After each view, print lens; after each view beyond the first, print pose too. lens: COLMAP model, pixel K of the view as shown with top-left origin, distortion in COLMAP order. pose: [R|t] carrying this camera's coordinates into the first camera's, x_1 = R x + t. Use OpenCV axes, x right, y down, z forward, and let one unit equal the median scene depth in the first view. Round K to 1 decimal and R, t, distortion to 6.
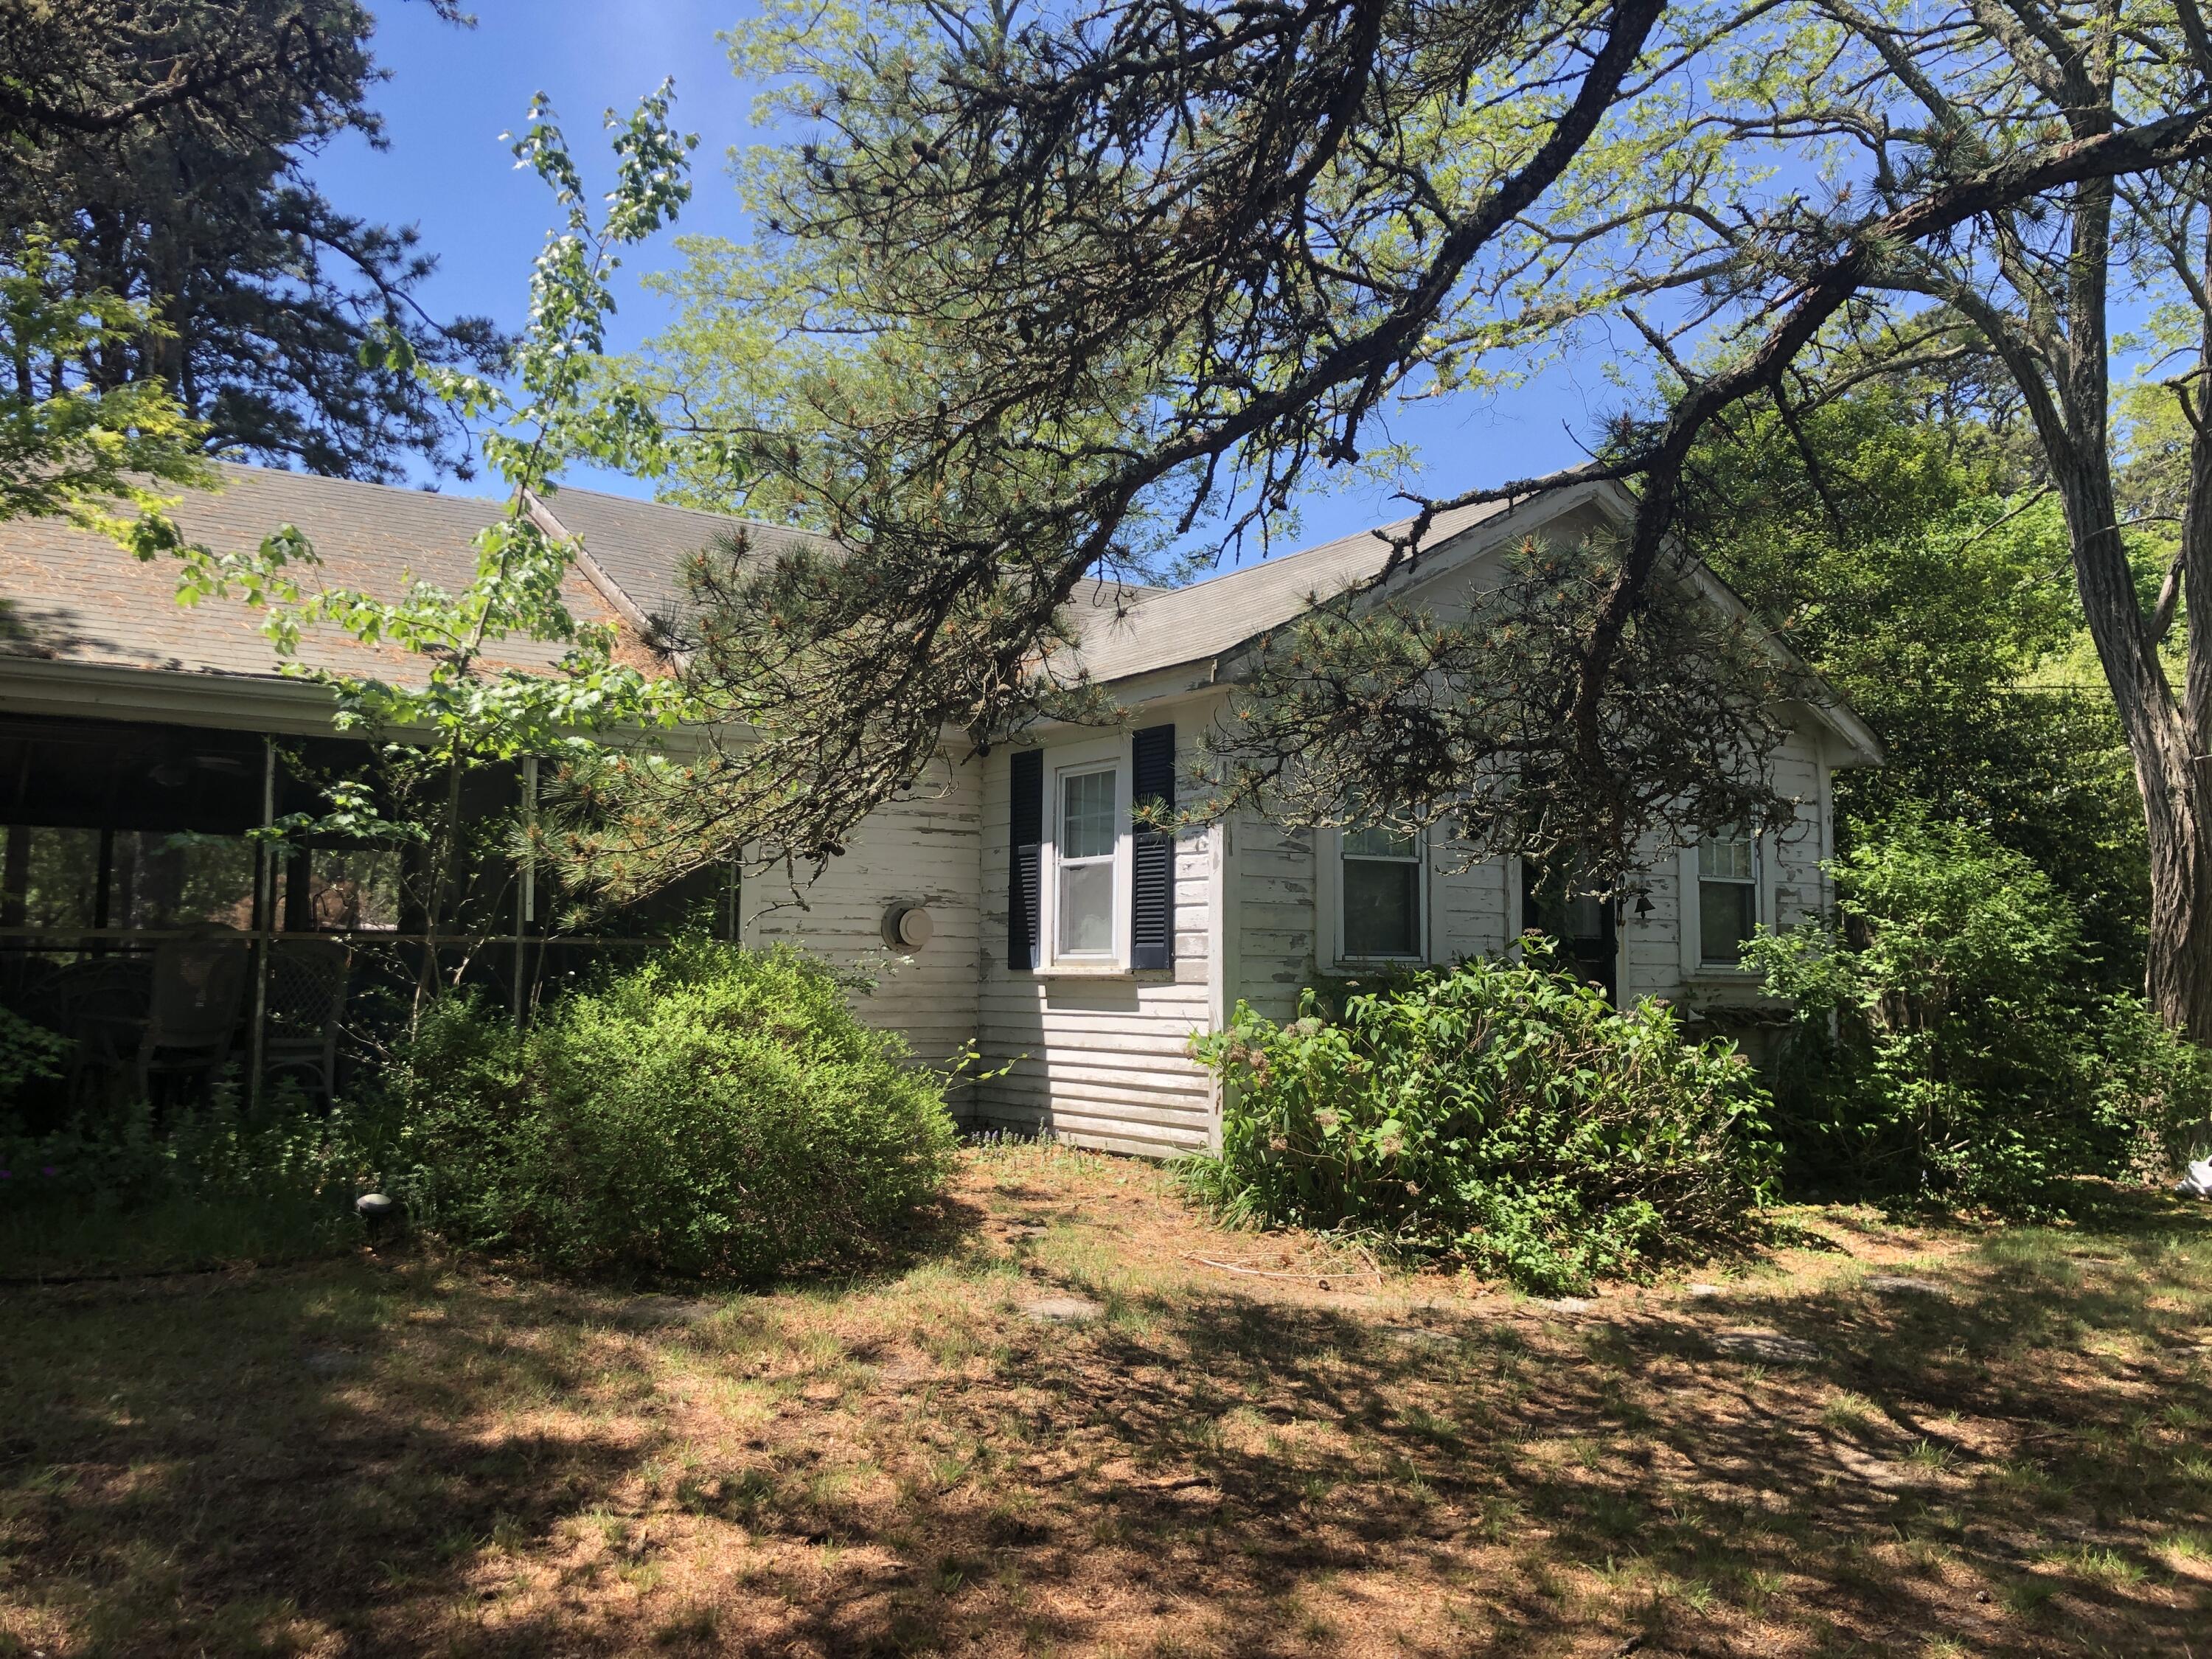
lens RADIAL K [[1835.0, 0, 1106.0], [0, 1835.0, 829.5], [0, 0, 1]] dist [-0.005110, 0.000577]
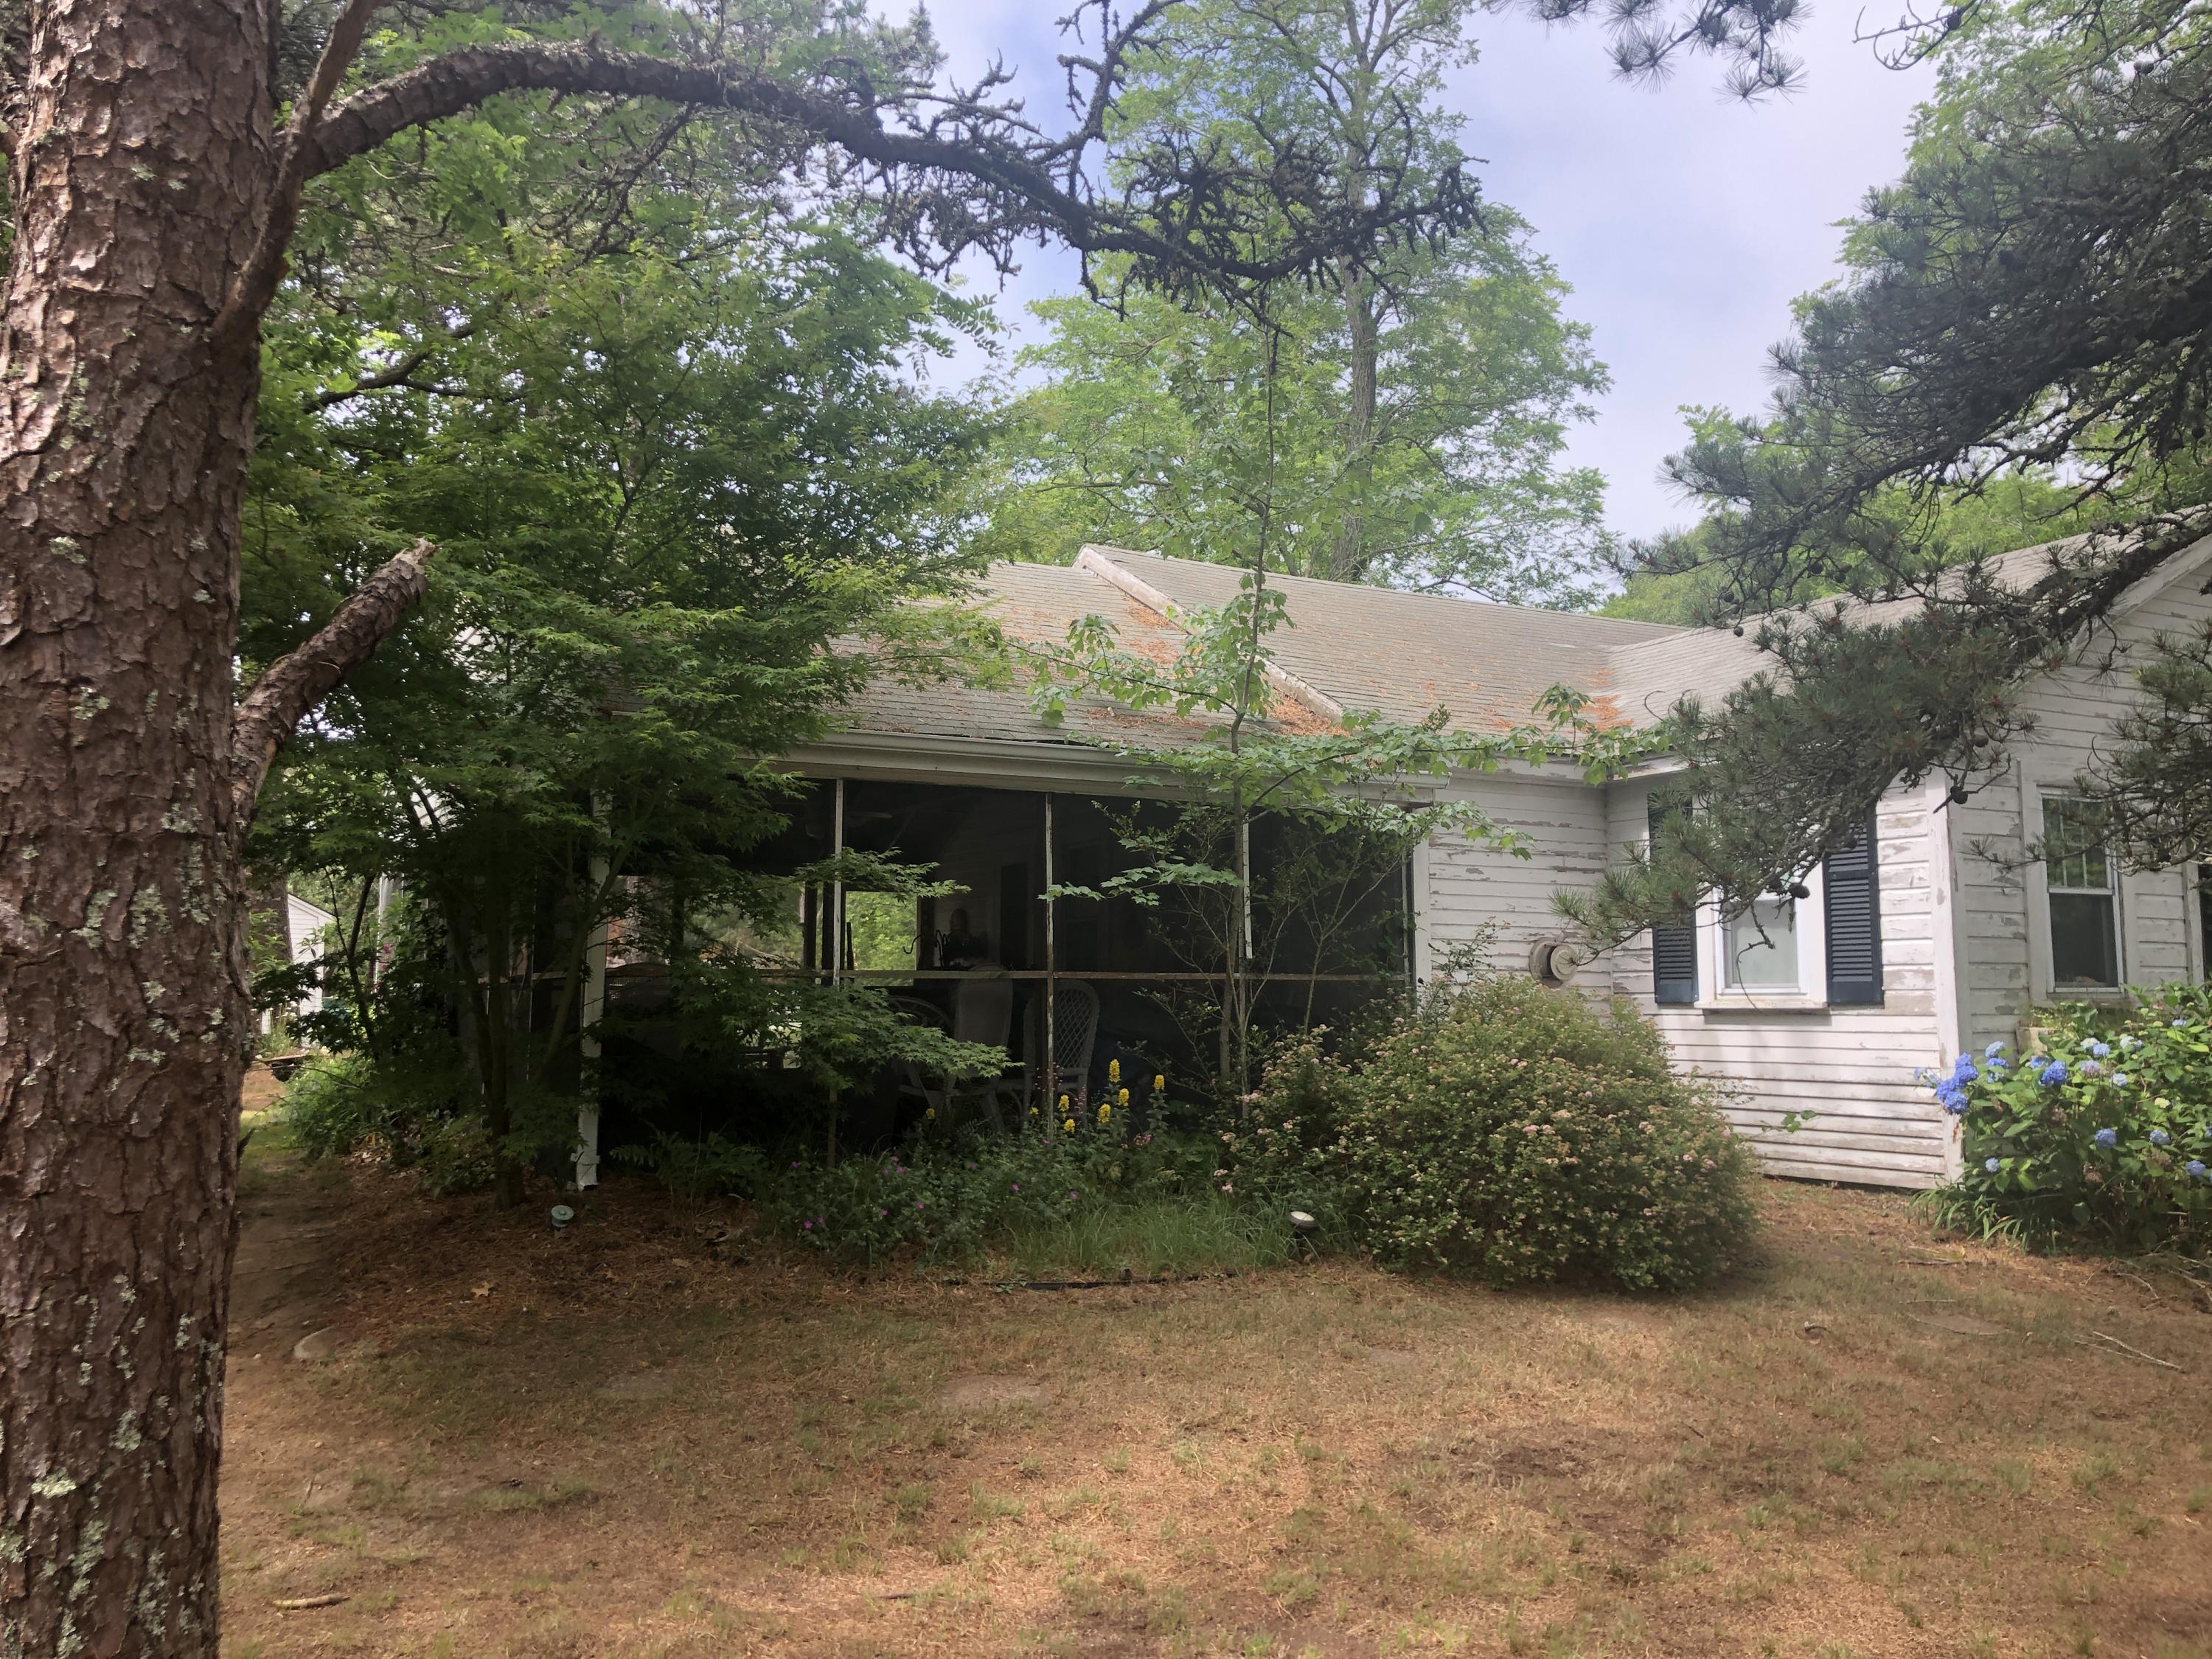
lens RADIAL K [[1835.0, 0, 1106.0], [0, 1835.0, 829.5], [0, 0, 1]] dist [-0.005110, 0.000577]
pose [[0.990682, -0.017035, -0.135125, -0.249705], [0.014453, 0.999694, -0.020071, -0.005728], [0.135425, 0.017931, 0.990625, -0.070052]]
